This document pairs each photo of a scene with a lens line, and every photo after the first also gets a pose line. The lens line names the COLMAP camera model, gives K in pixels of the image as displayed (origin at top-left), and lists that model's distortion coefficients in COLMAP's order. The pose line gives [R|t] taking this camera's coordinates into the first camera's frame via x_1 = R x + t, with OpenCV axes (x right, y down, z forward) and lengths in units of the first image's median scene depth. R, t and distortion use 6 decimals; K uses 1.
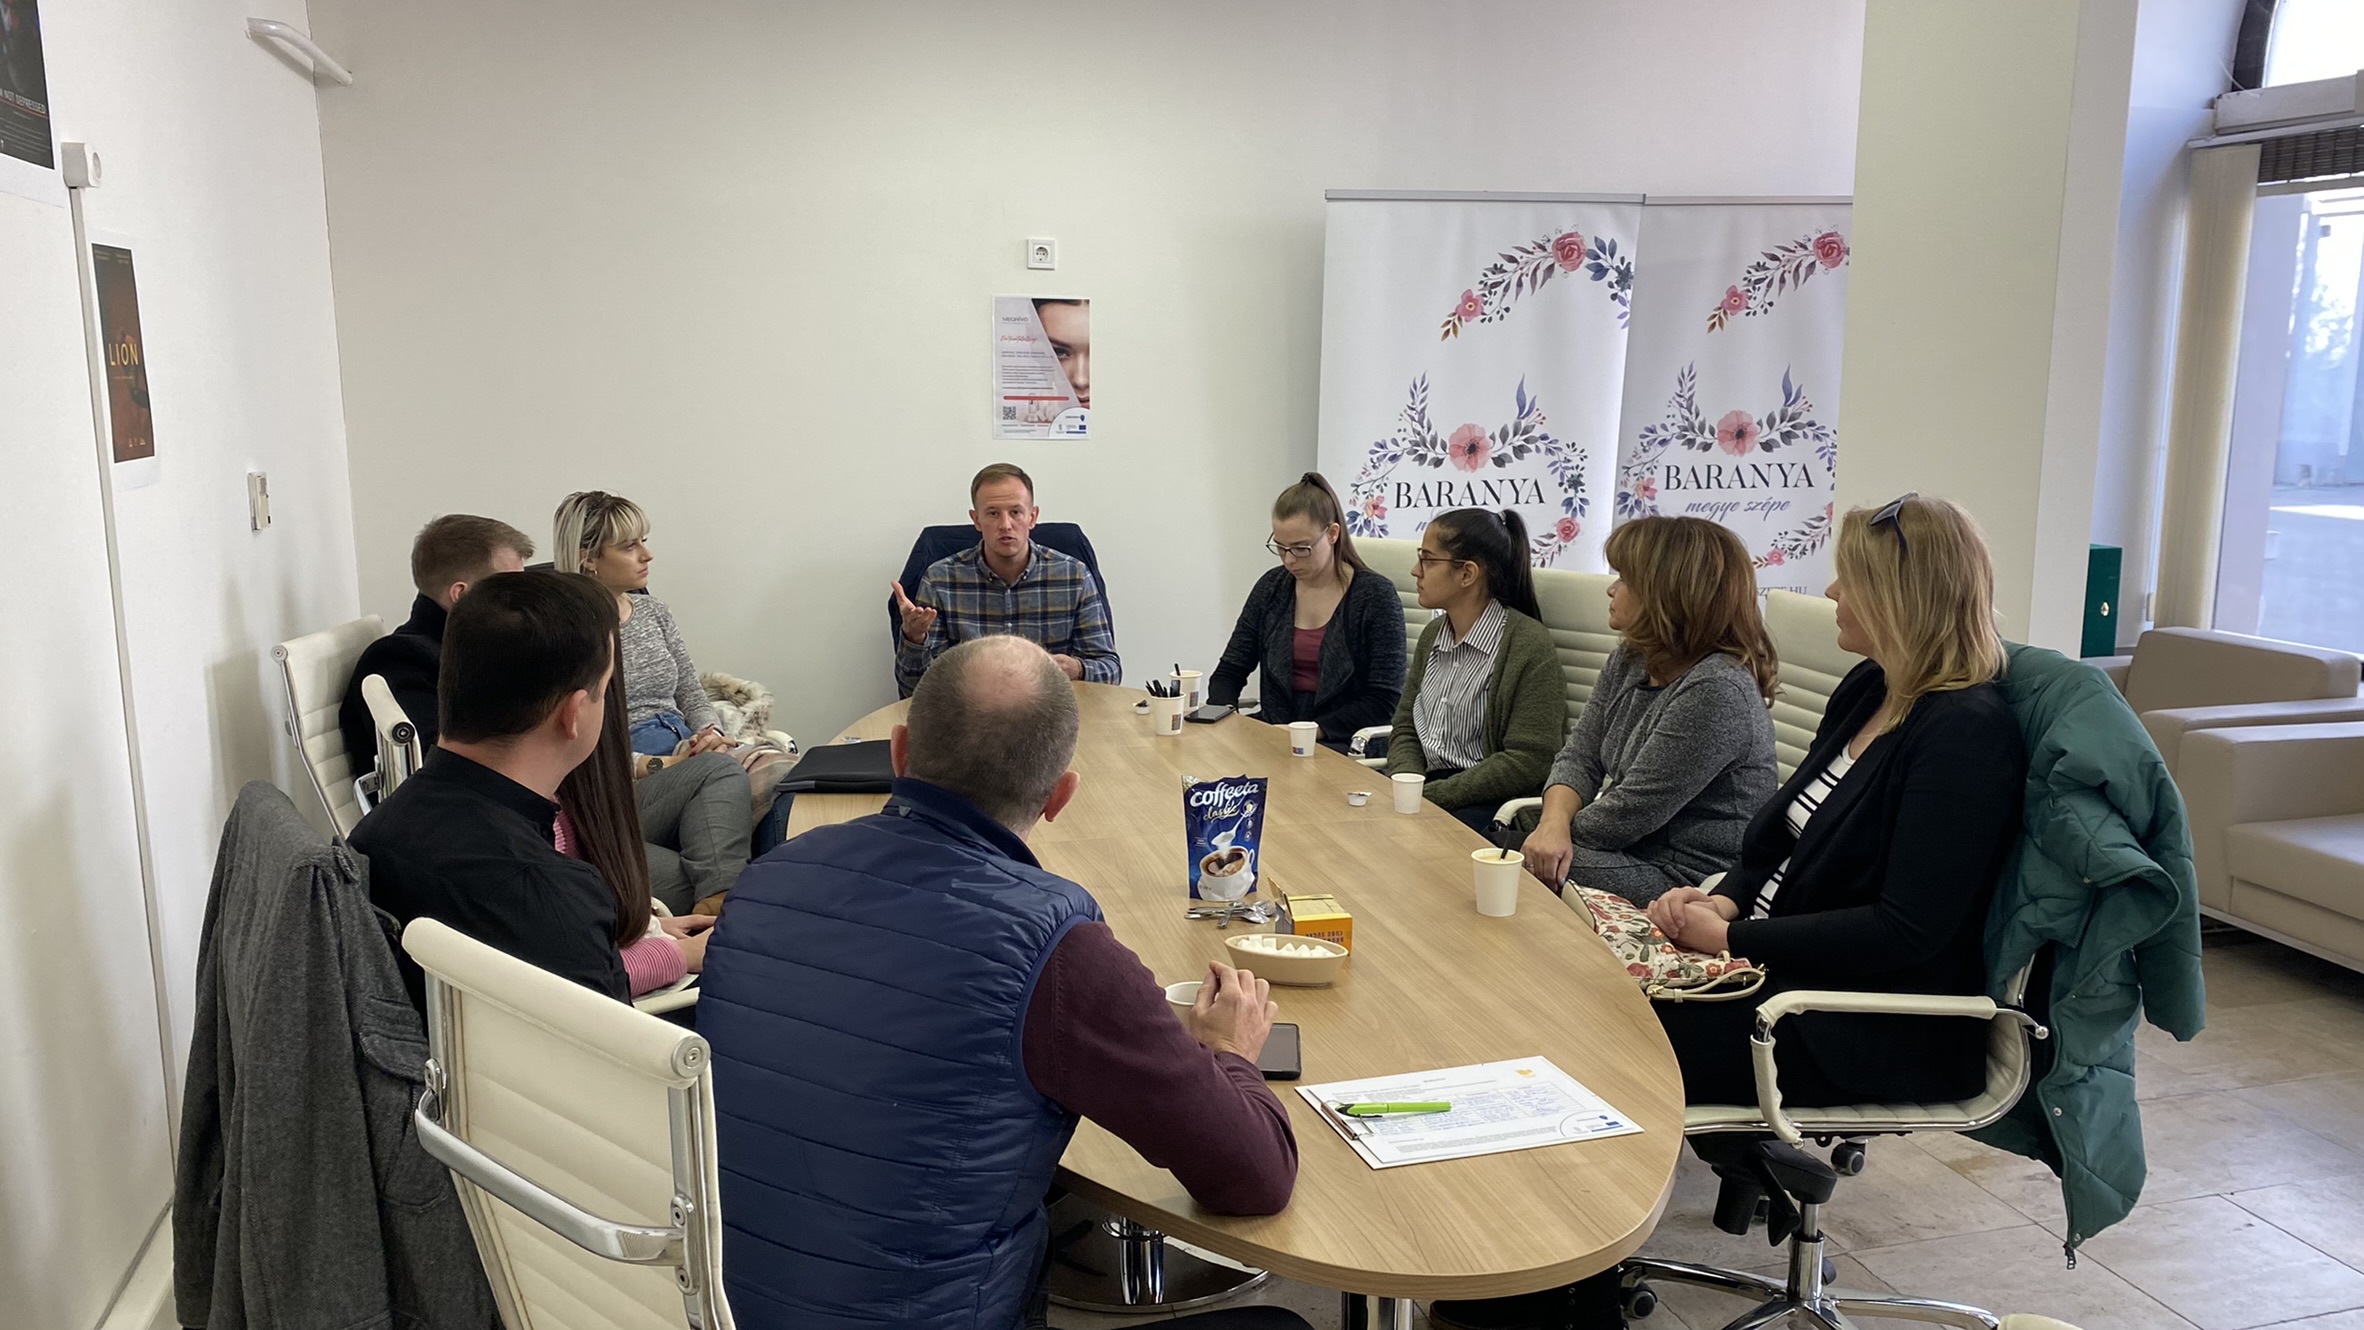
lens RADIAL K [[1779.9, 0, 1185.4], [0, 1779.9, 673.5], [0, 0, 1]] dist [0.167037, -0.335193]
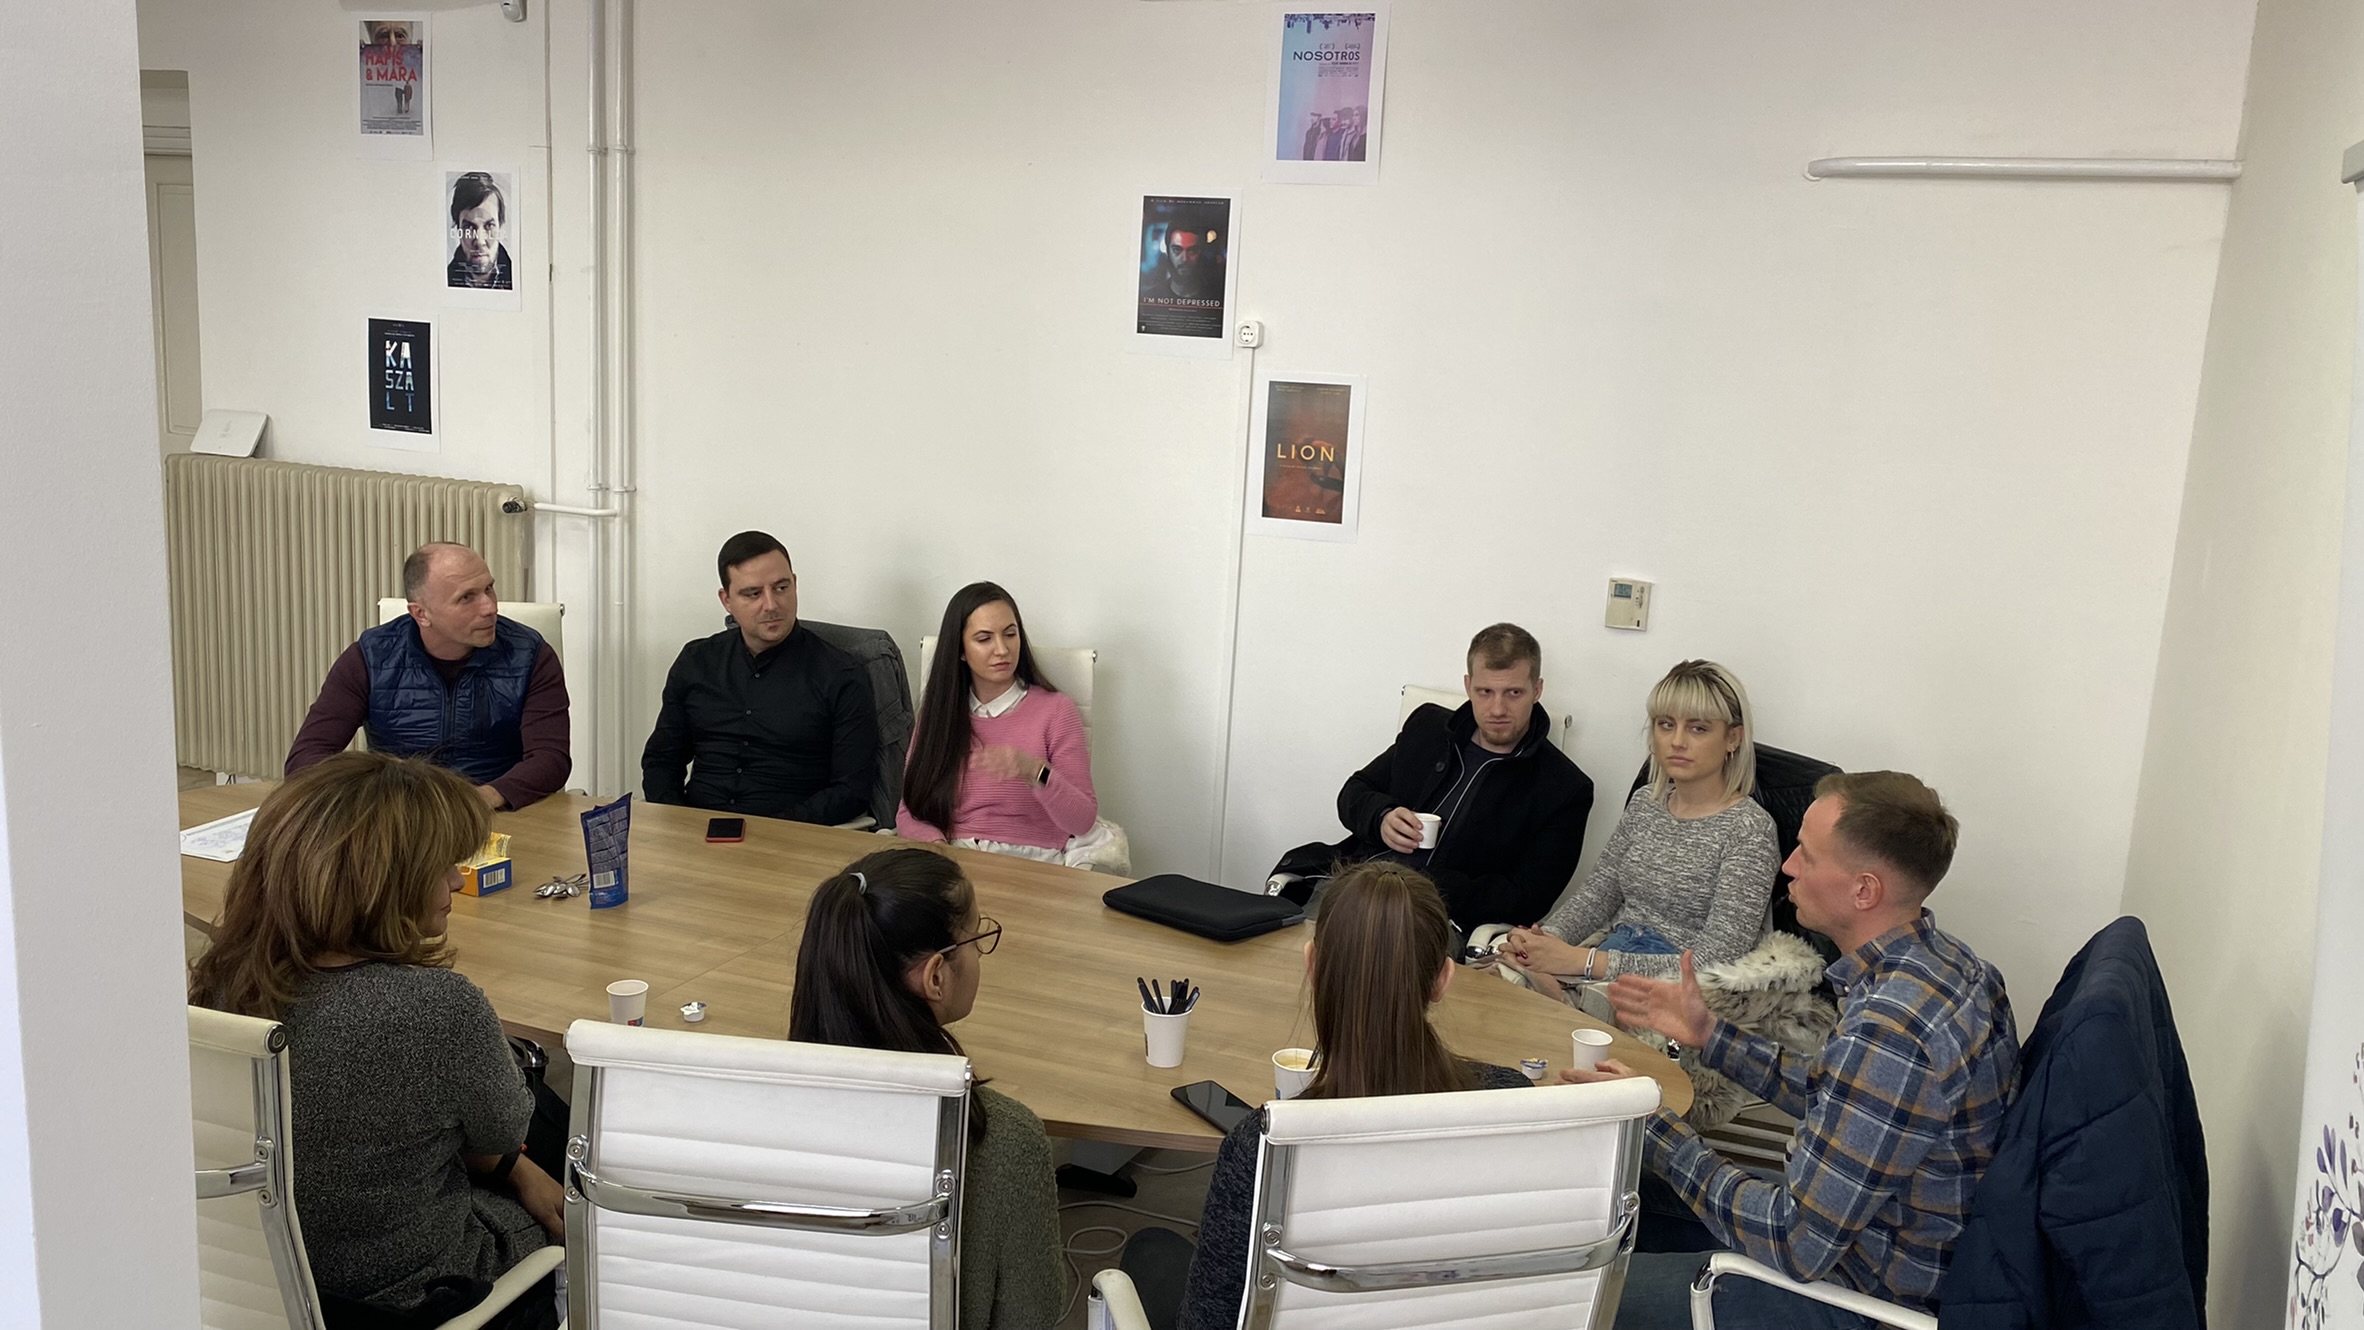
lens RADIAL K [[1777.0, 0, 1183.4], [0, 1777.0, 641.9], [0, 0, 1]] dist [0.095122, -0.135577]
pose [[-0.594163, 0.102177, -0.797828, 0.386576], [-0.194416, 0.944245, 0.265715, -0.225775], [0.780495, 0.312989, -0.541170, 0.997042]]
